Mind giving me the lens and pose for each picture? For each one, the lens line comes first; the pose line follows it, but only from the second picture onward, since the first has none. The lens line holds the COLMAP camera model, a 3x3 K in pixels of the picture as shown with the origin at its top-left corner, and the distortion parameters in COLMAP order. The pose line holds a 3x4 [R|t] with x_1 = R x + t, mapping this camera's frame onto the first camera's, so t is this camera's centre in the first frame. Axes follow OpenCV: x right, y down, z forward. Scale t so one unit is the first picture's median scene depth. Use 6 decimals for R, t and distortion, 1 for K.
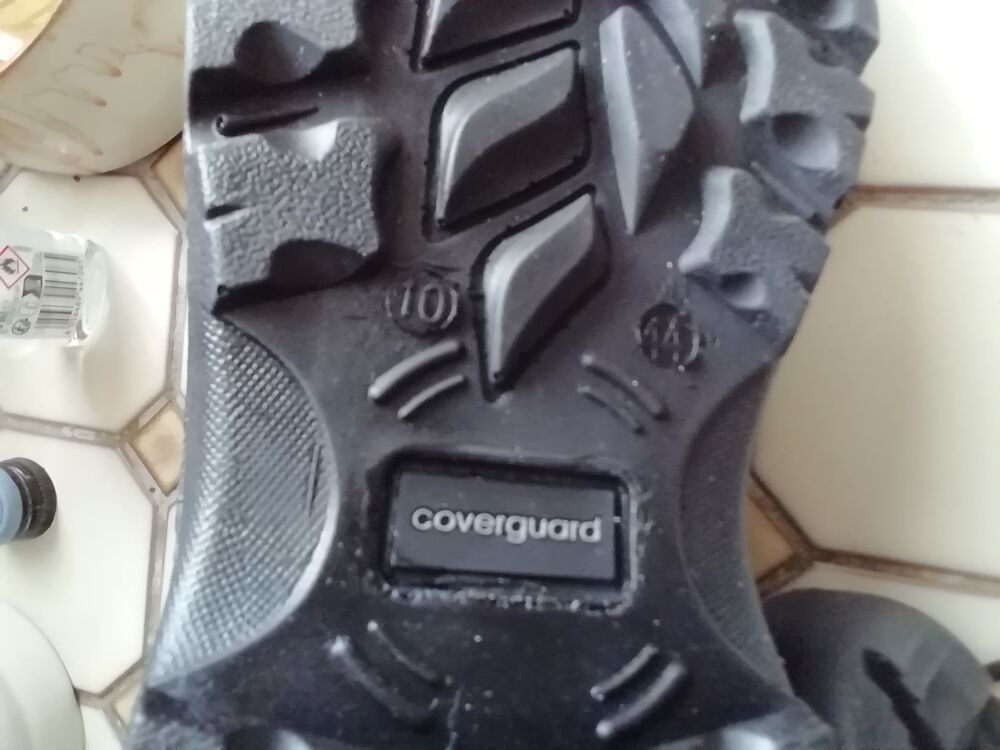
lens RADIAL K [[789.1, 0, 514.3], [0, 789.1, 374.7], [0, 0, 1]] dist [0.040556, -0.003179]
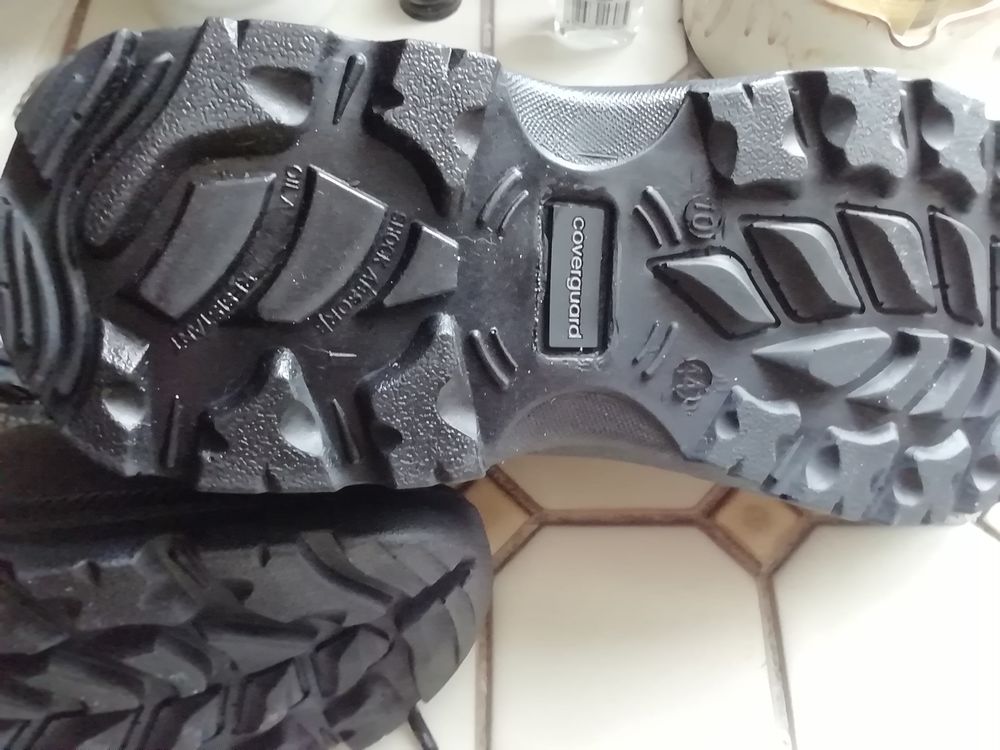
lens RADIAL K [[793.3, 0, 500.8], [0, 793.3, 370.7], [0, 0, 1]] dist [0.052235, -0.140572]
pose [[0.098166, 0.989941, -0.101884, 0.332756], [-0.994109, 0.092819, -0.055969, 0.455531], [-0.045949, 0.106778, 0.993221, -0.589589]]
